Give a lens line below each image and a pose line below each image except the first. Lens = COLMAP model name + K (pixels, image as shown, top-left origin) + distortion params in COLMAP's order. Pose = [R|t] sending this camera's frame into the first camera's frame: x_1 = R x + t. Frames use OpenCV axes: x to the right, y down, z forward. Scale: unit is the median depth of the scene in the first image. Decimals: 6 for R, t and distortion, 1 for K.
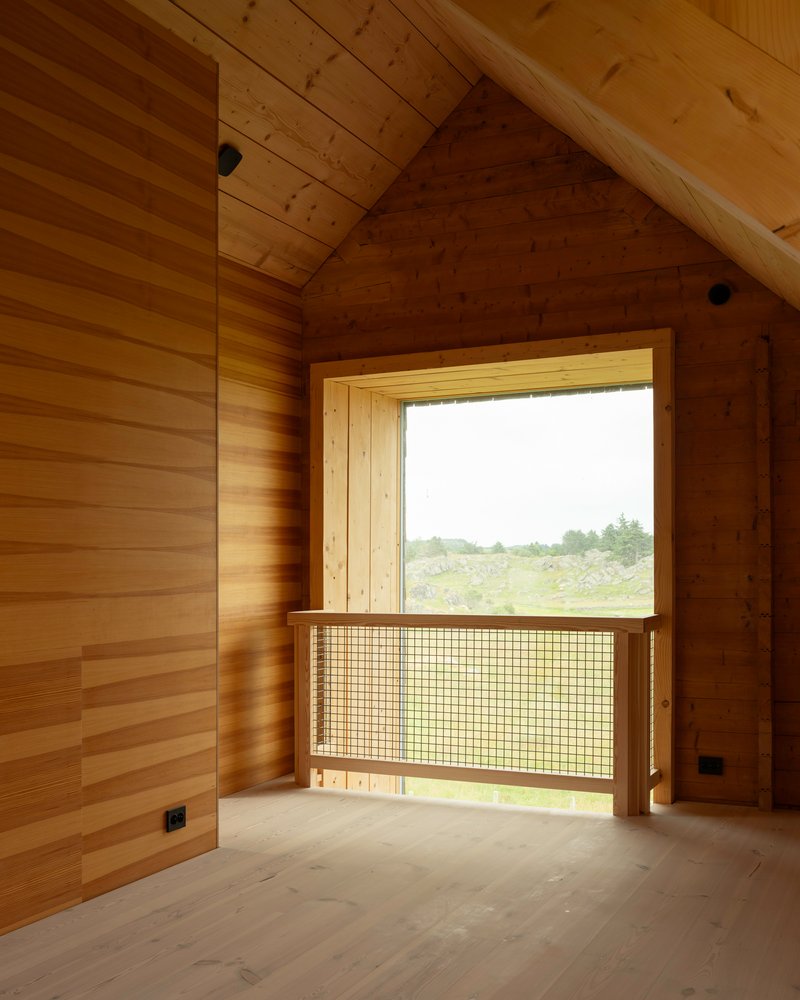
lens RADIAL K [[1072.7, 0, 417.0], [0, 1072.7, 531.0], [0, 0, 1]] dist [-0.007152, 0.000000]
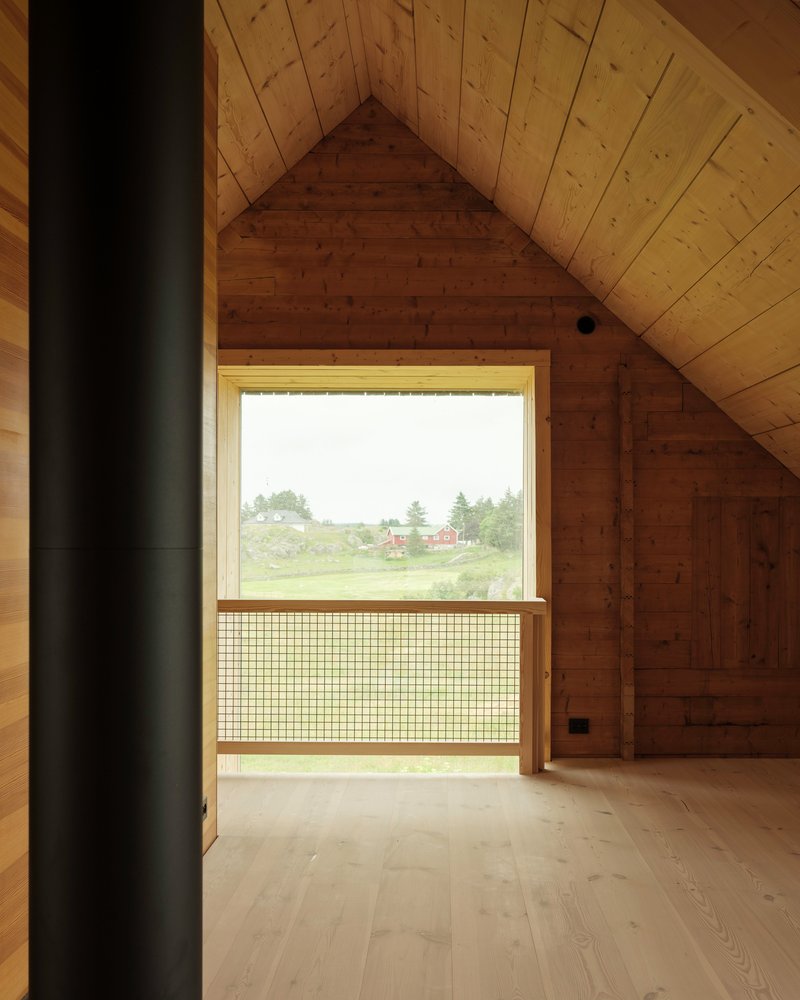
lens RADIAL K [[1072.7, 0, 408.2], [0, 1072.7, 502.9], [0, 0, 1]] dist [-0.007152, 0.000000]
pose [[0.908348, 0.024333, 0.417507, -0.381484], [-0.023071, 0.999701, -0.008071, -0.011424], [-0.417579, -0.002301, 0.908638, 0.010585]]
